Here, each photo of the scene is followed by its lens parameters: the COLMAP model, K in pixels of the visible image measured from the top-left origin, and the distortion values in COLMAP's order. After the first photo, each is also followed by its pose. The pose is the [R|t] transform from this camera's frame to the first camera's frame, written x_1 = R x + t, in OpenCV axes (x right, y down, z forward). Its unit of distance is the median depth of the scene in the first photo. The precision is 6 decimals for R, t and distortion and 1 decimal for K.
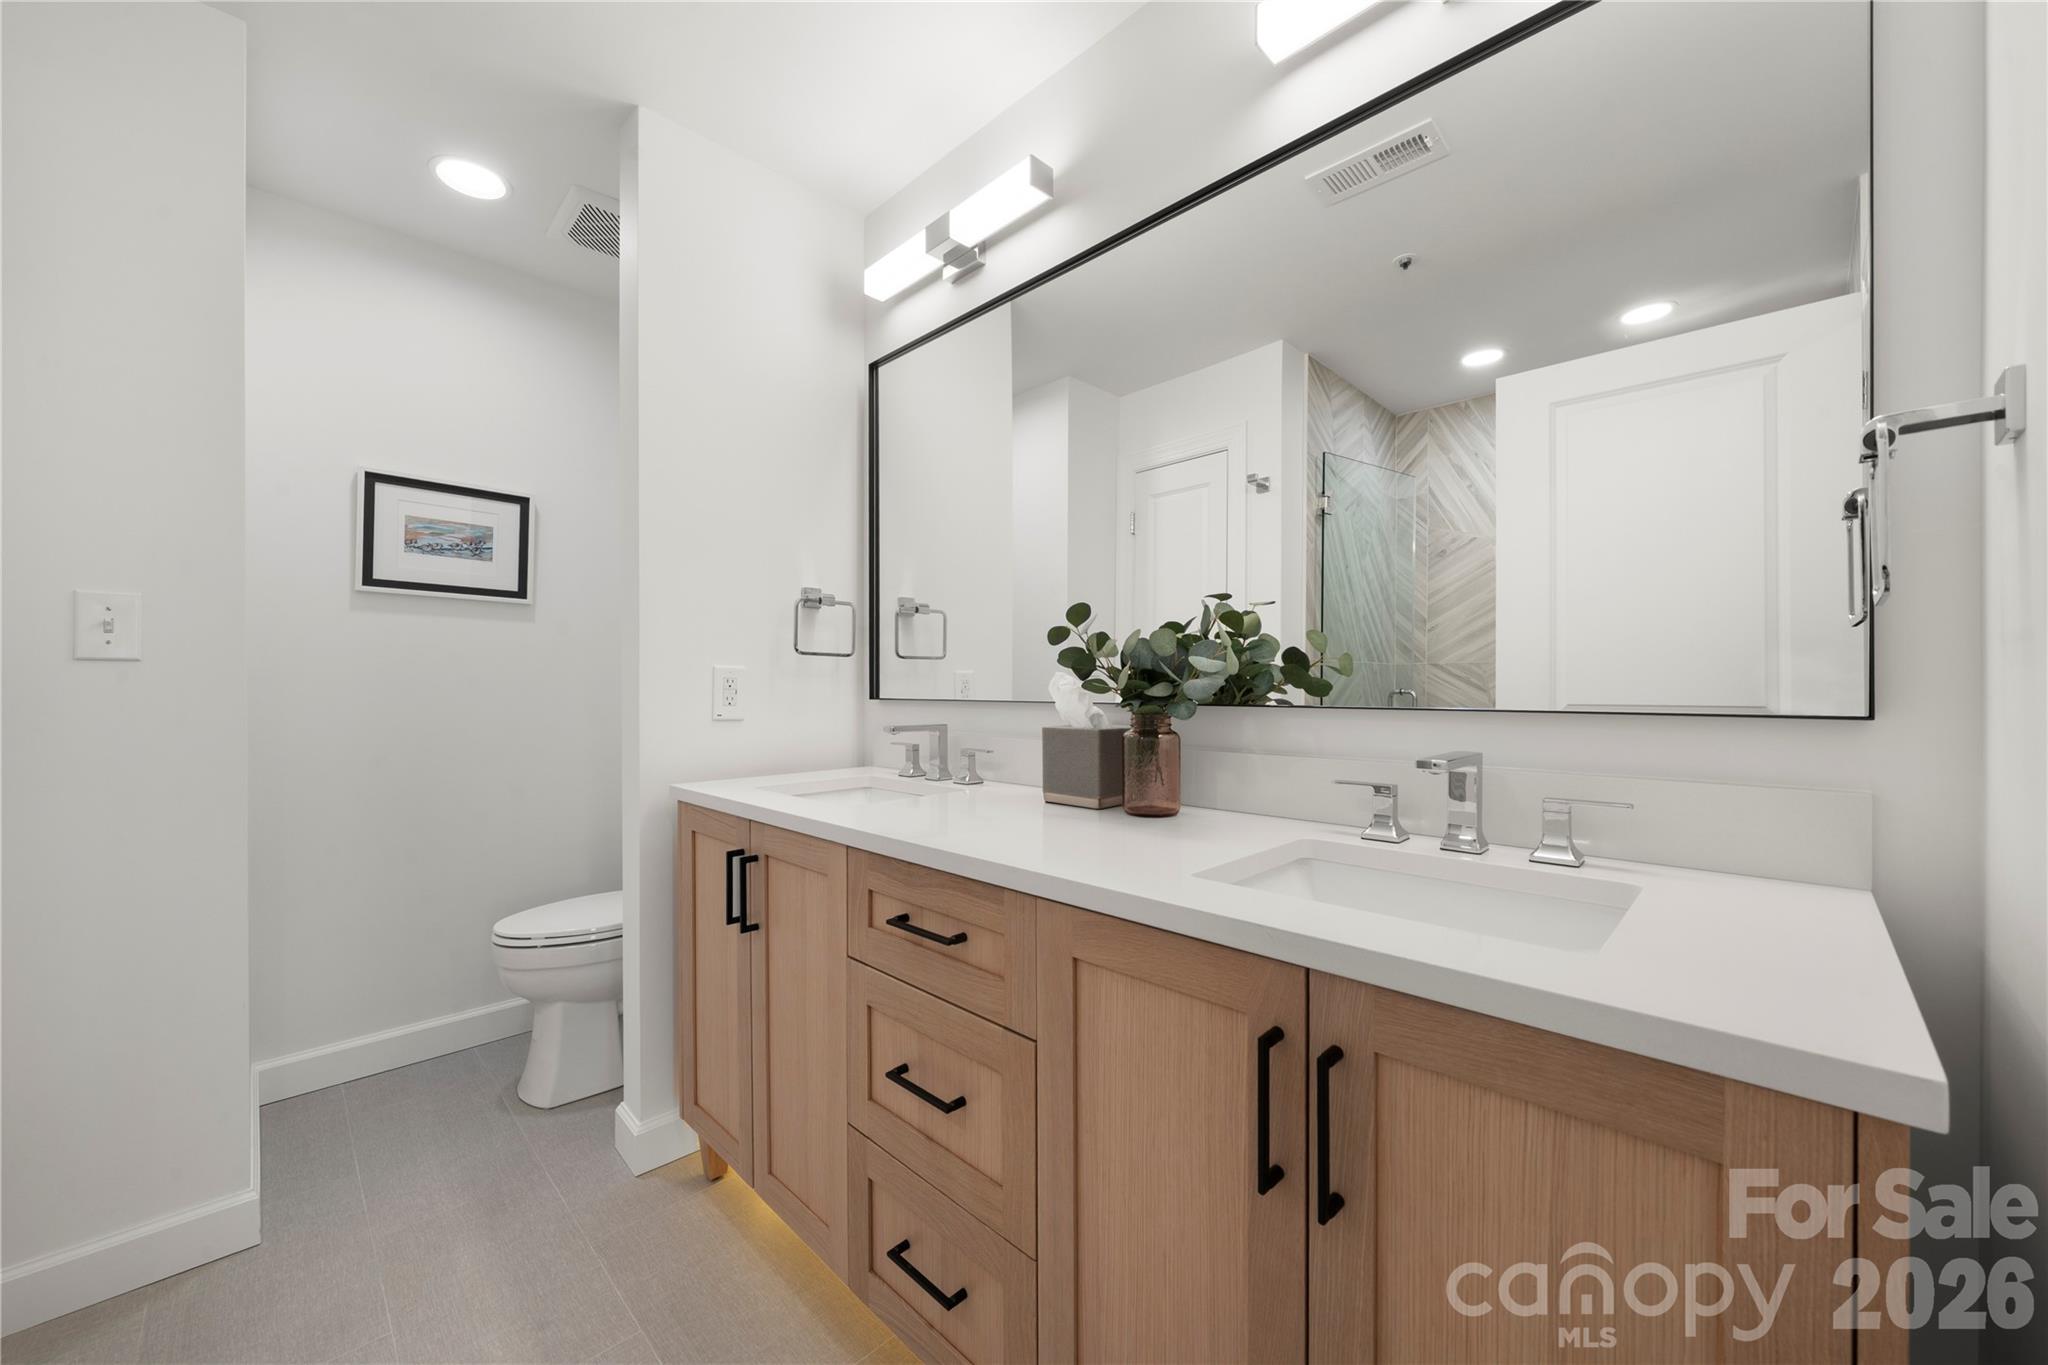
lens RADIAL K [[769.9, 0, 1040.4], [0, 769.9, 687.4], [0, 0, 1]] dist [0.000733, 0.000002]
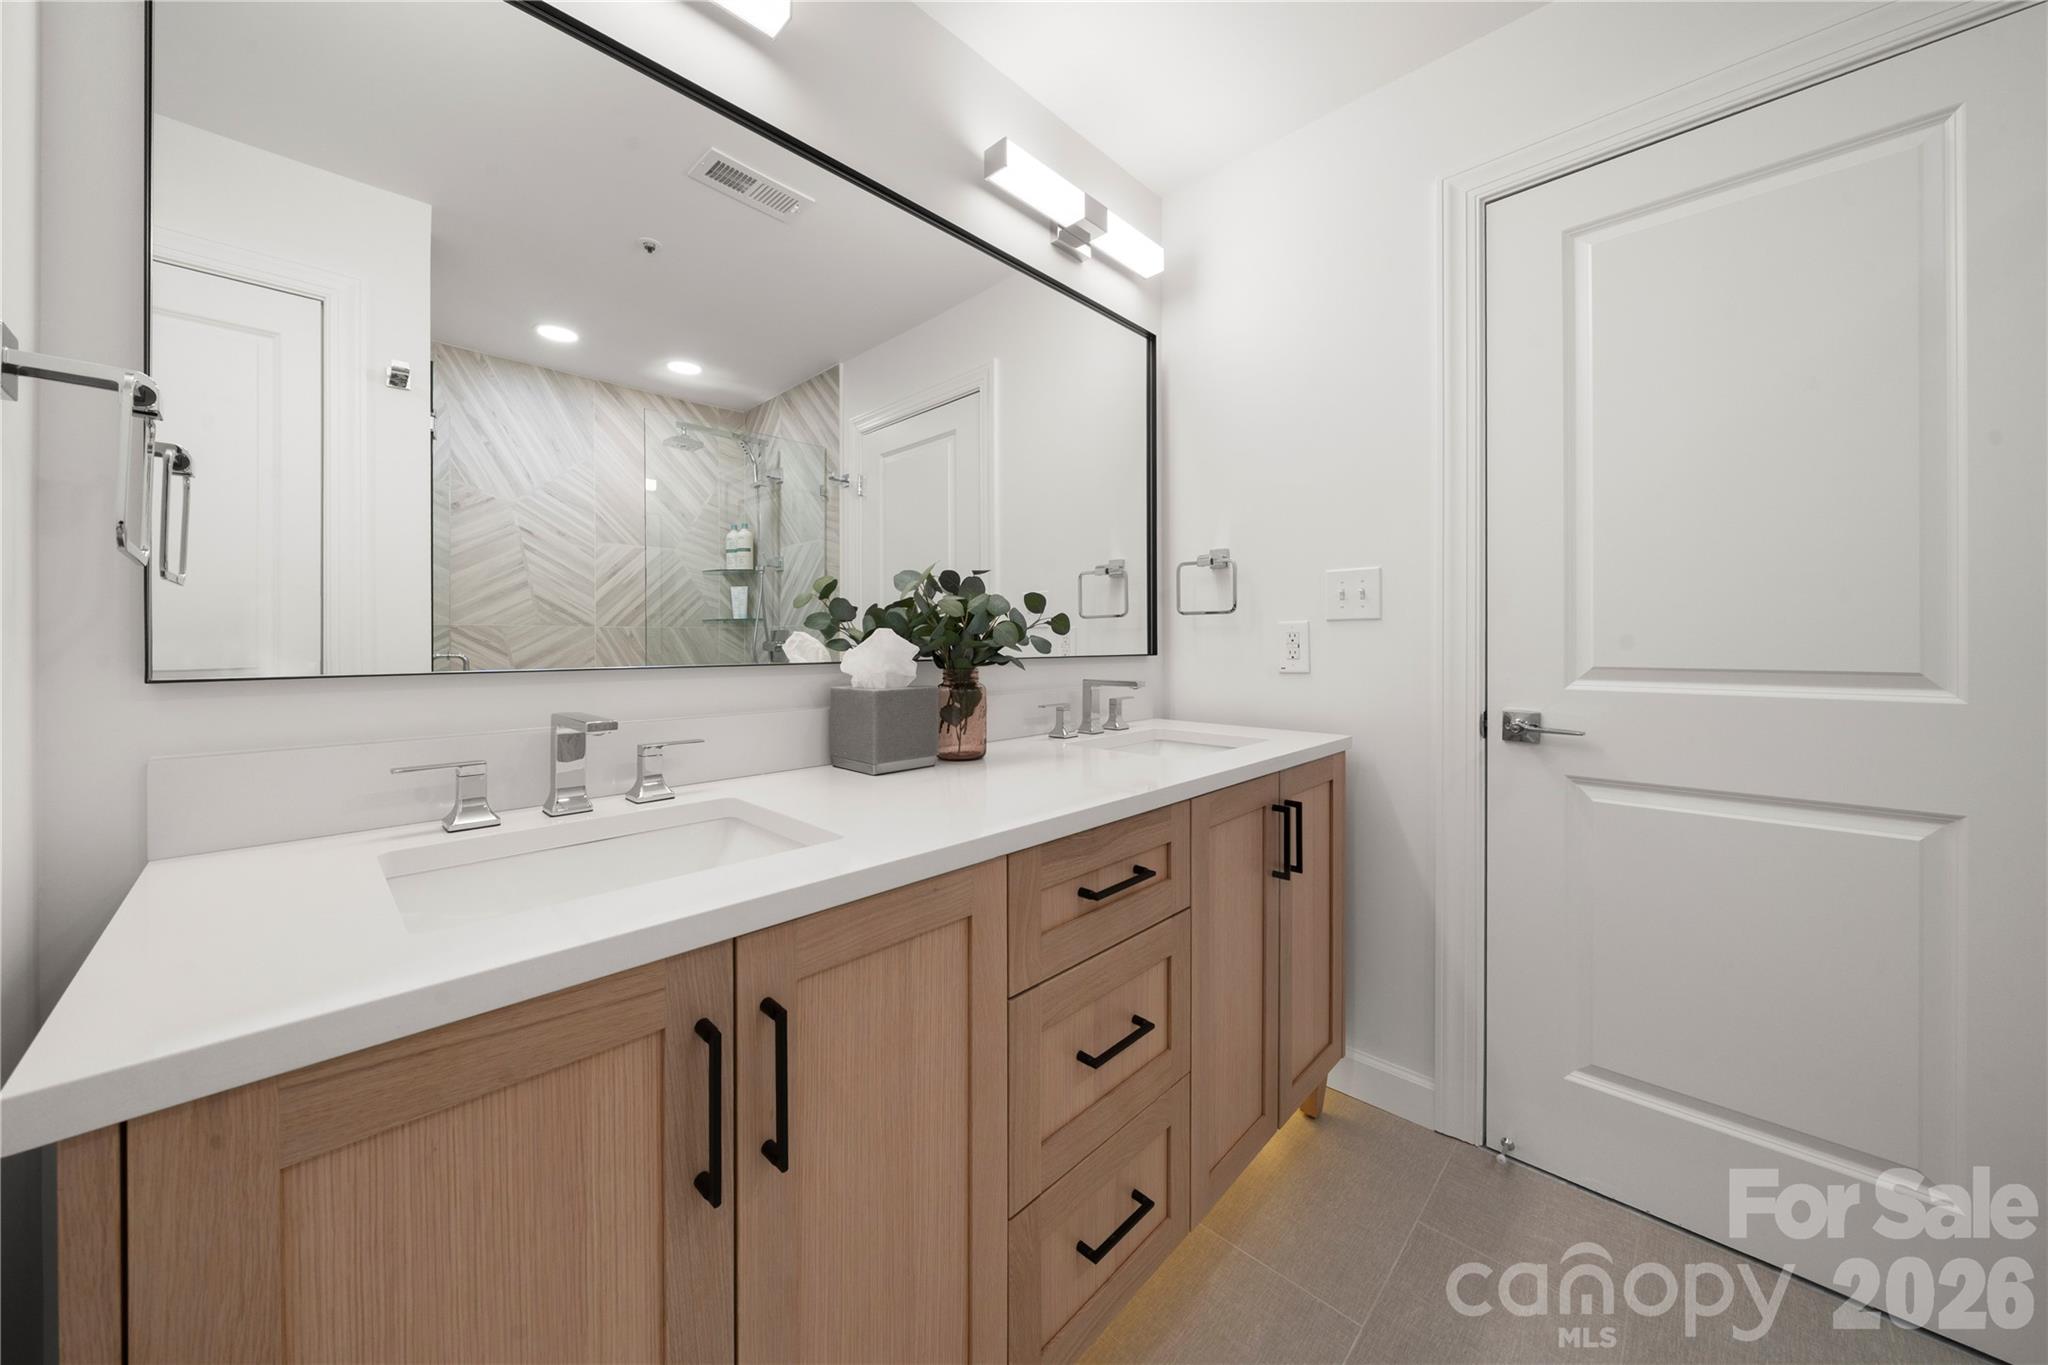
lens RADIAL K [[701.7, 0, 1023.1], [0, 701.7, 640.1], [0, 0, 1]] dist [-0.008994, -0.000003]
pose [[-0.009212, 0.012762, 0.999876, -0.882422], [0.007295, 0.999893, -0.012695, 0.004114], [-0.999931, 0.007177, -0.009304, 0.927290]]
